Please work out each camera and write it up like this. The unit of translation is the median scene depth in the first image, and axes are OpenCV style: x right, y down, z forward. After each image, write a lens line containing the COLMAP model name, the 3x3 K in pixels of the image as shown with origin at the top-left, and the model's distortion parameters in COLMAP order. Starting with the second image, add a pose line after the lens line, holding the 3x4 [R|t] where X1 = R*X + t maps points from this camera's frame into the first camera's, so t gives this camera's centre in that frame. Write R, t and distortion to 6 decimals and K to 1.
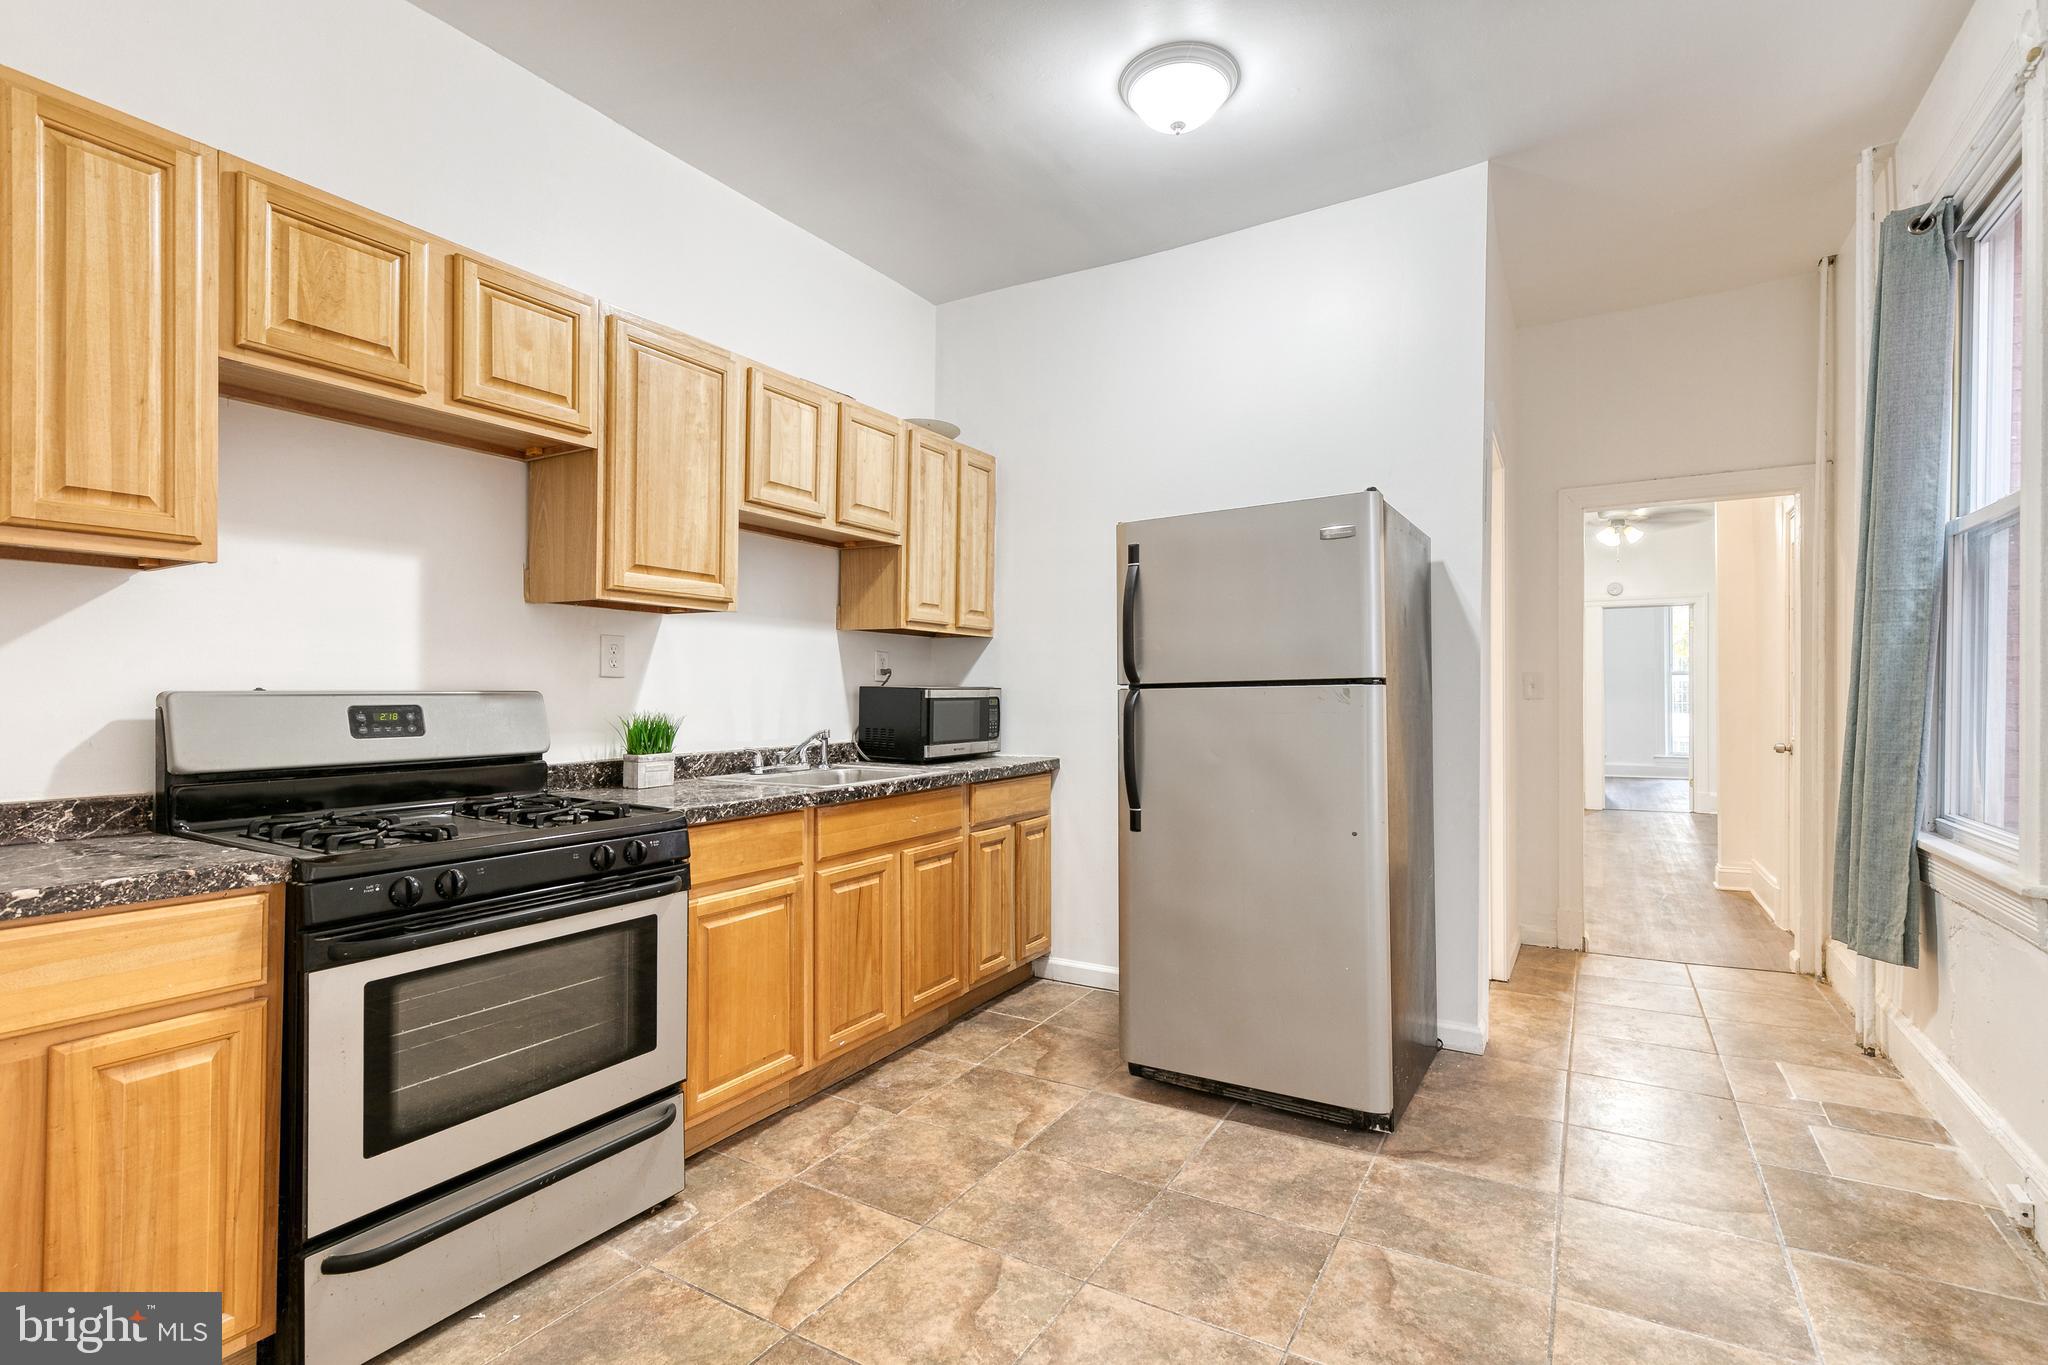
lens RADIAL K [[933.1, 0, 1070.1], [0, 933.1, 689.4], [0, 0, 1]] dist [0.005879, -0.001074]
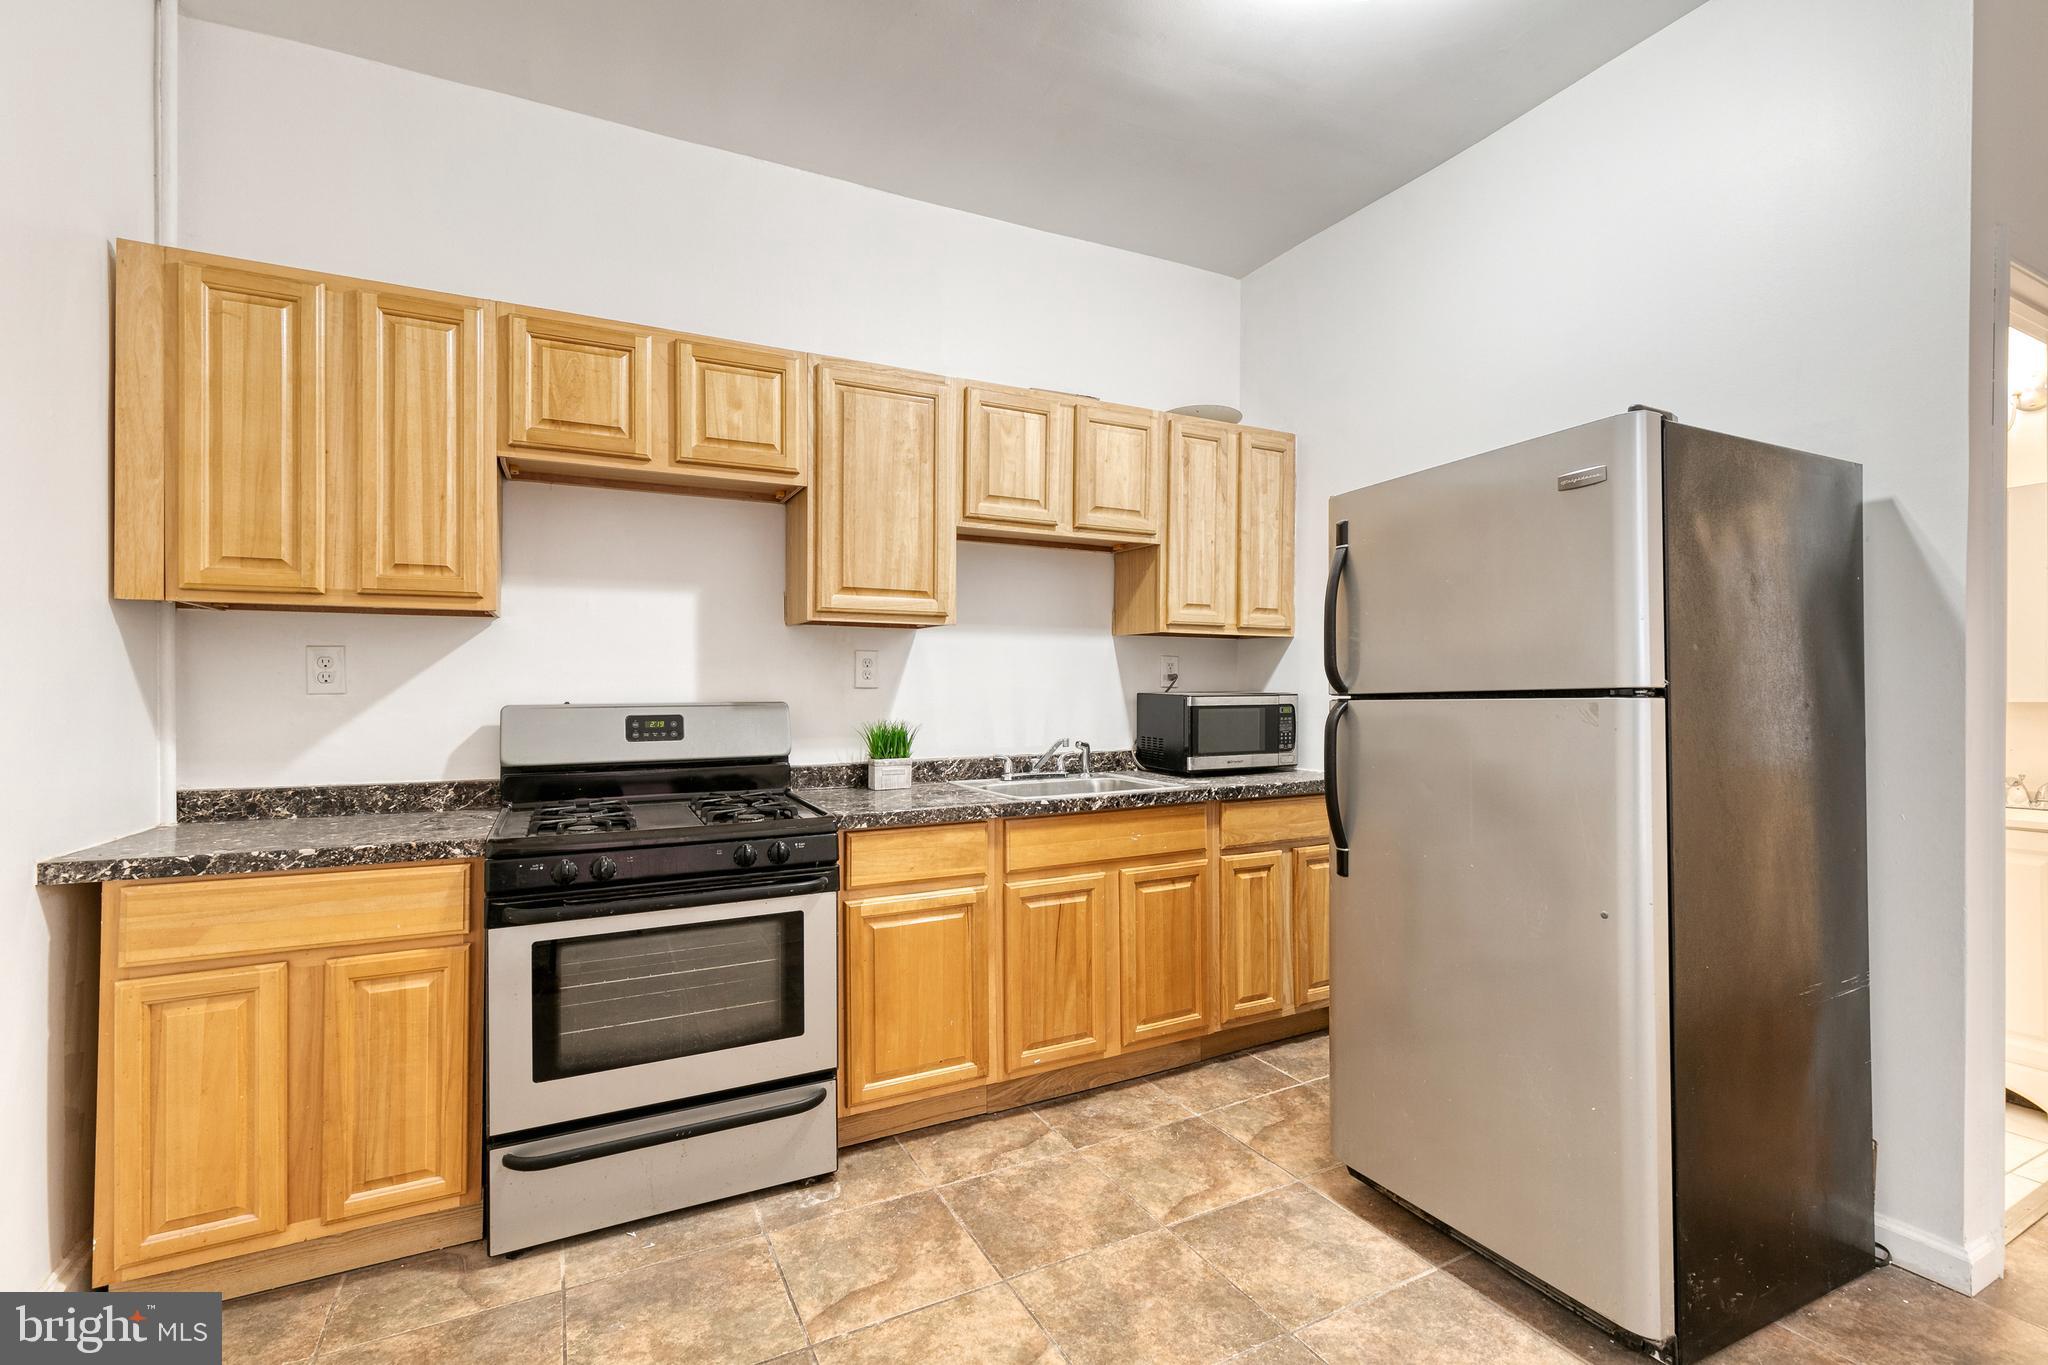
lens RADIAL K [[933.1, 0, 1027.4], [0, 933.1, 689.1], [0, 0, 1]] dist [0.005879, -0.001074]
pose [[0.847891, -0.003985, -0.530156, 0.326844], [0.005410, 0.999985, 0.001136, -0.015432], [0.530143, -0.003832, 0.847900, 0.203088]]
